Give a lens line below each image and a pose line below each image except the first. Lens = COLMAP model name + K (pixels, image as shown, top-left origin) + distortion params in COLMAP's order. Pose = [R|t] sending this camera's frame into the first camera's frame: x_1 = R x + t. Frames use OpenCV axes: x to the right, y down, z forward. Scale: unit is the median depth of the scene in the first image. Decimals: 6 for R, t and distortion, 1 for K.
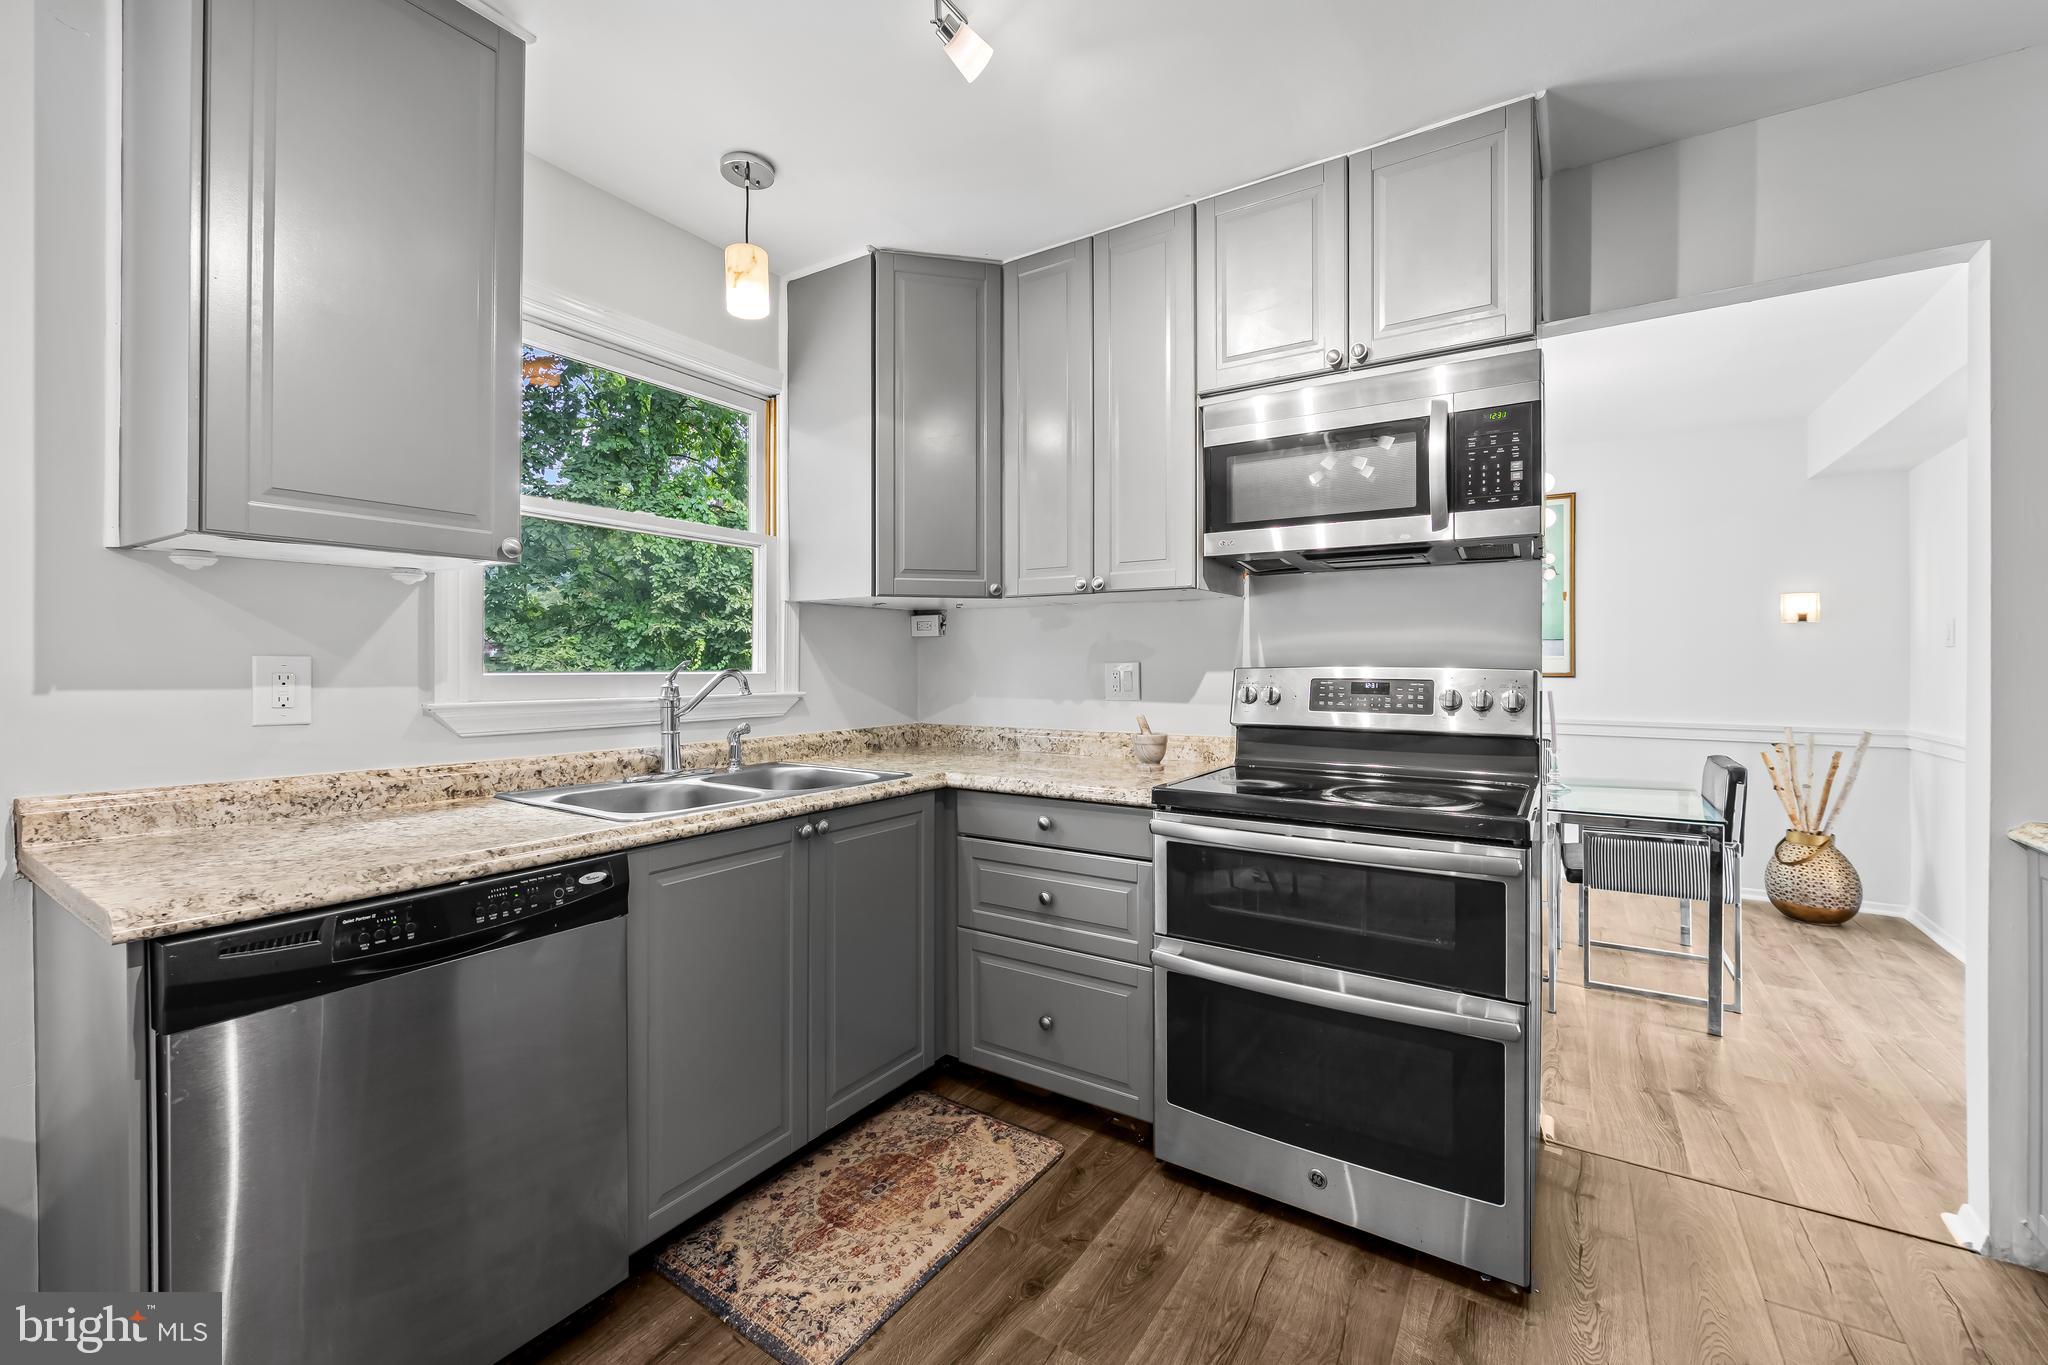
lens RADIAL K [[832.0, 0, 1025.1], [0, 832.0, 661.9], [0, 0, 1]] dist [-0.002608, -0.000034]
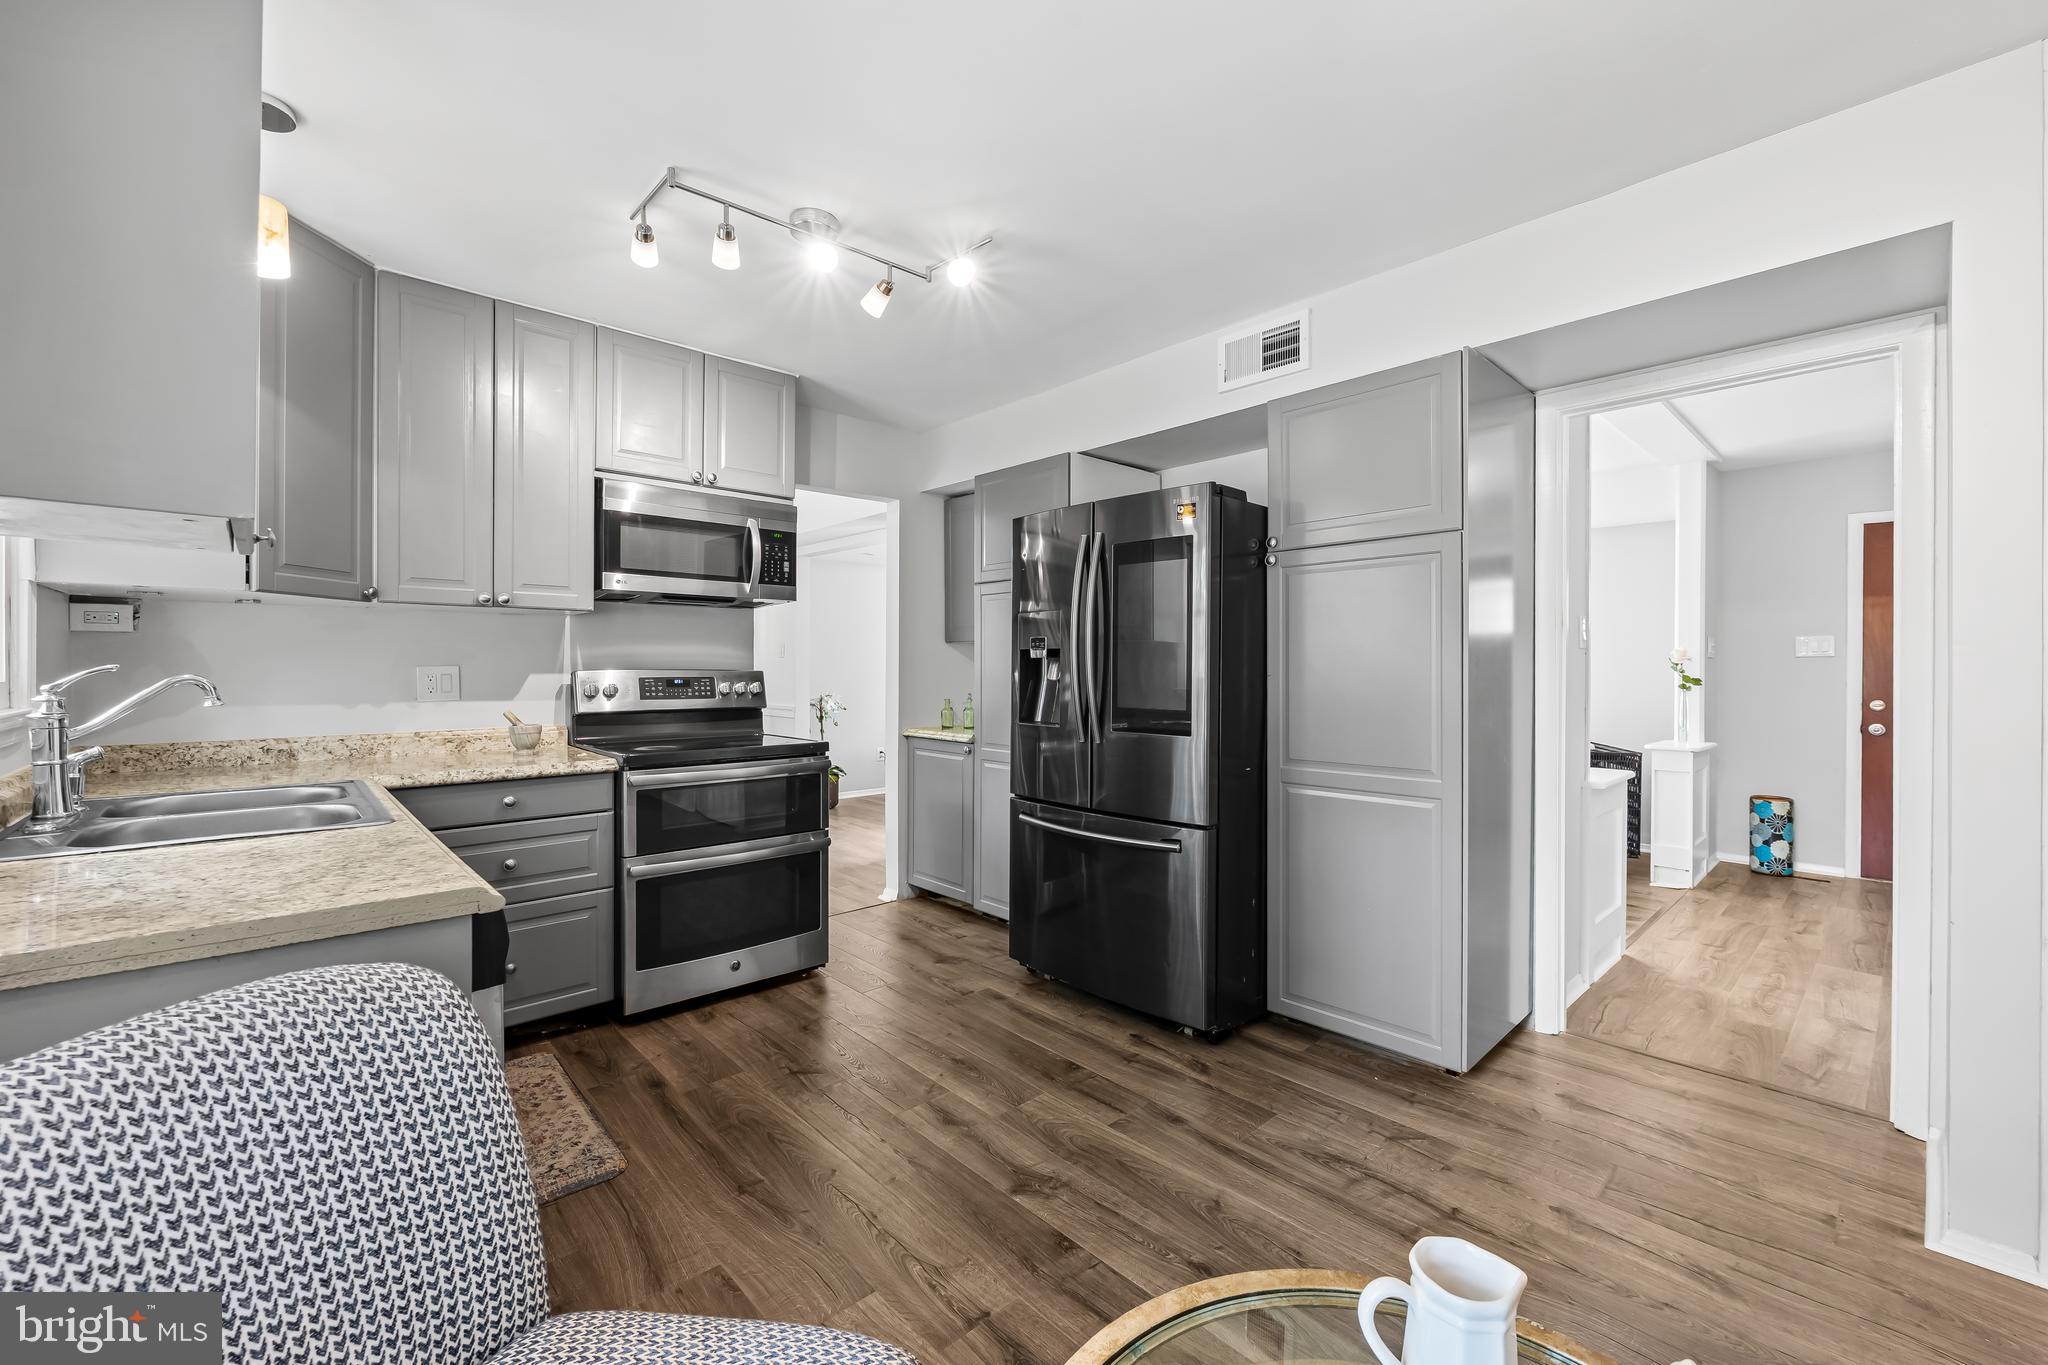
lens RADIAL K [[831.3, 0, 1019.8], [0, 831.3, 670.1], [0, 0, 1]] dist [-0.001780, -0.000086]
pose [[0.255129, -0.003821, 0.966899, -0.990643], [-0.004902, 0.999974, 0.005245, -0.004649], [-0.966895, -0.006078, 0.255104, -0.008280]]
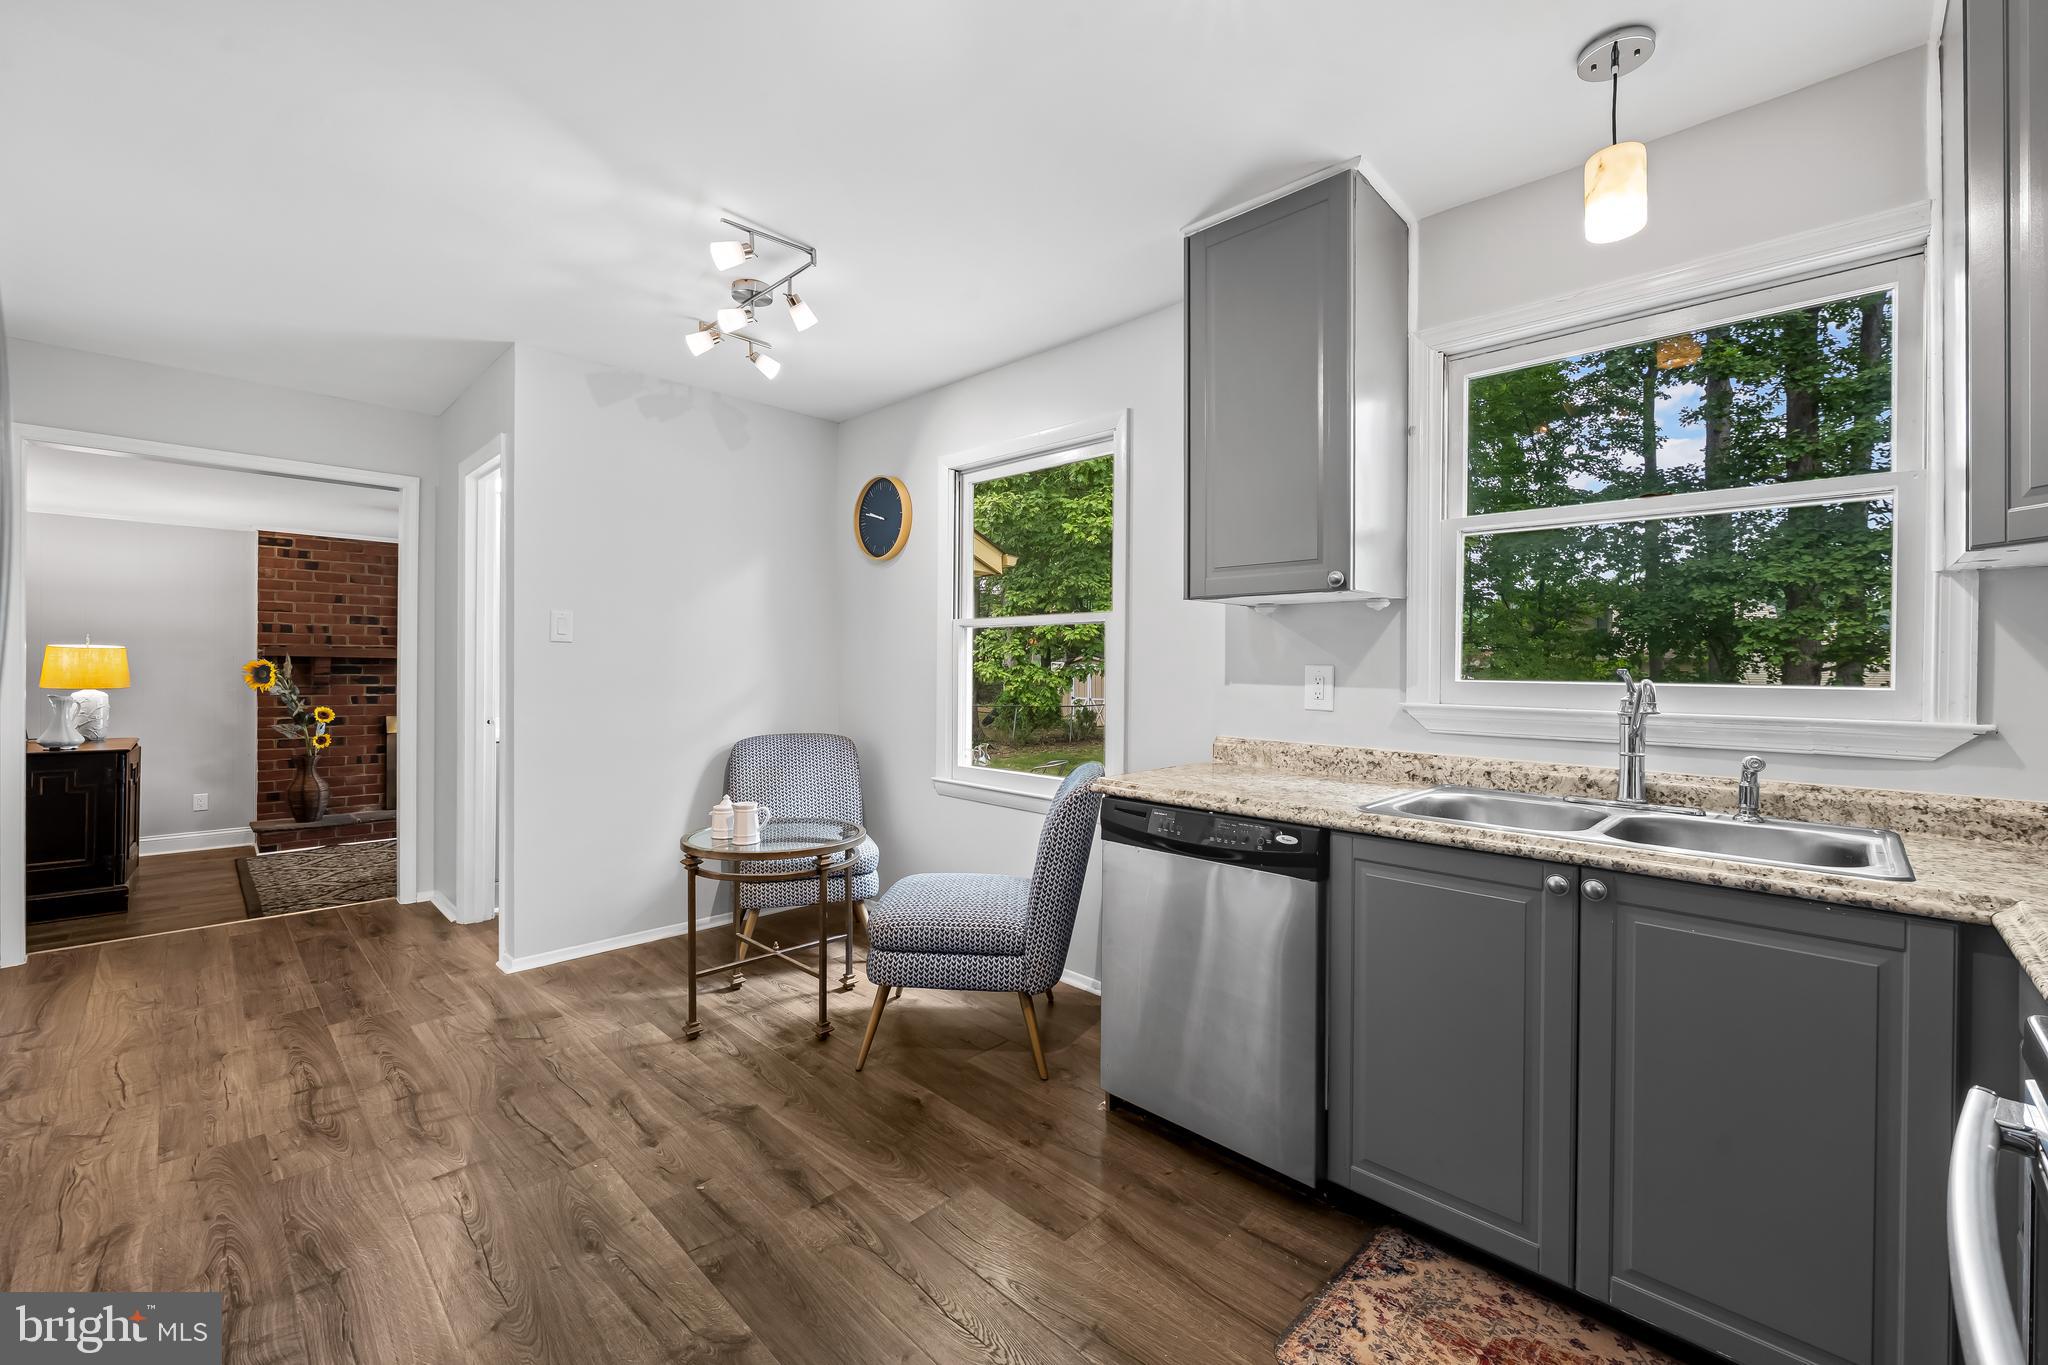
lens RADIAL K [[831.3, 0, 1019.8], [0, 831.3, 670.1], [0, 0, 1]] dist [-0.001780, -0.000086]
pose [[-0.207721, 0.009444, -0.978143, 0.568614], [0.001921, 0.999955, 0.009247, -0.010921], [0.978186, 0.000042, -0.207729, 0.615754]]
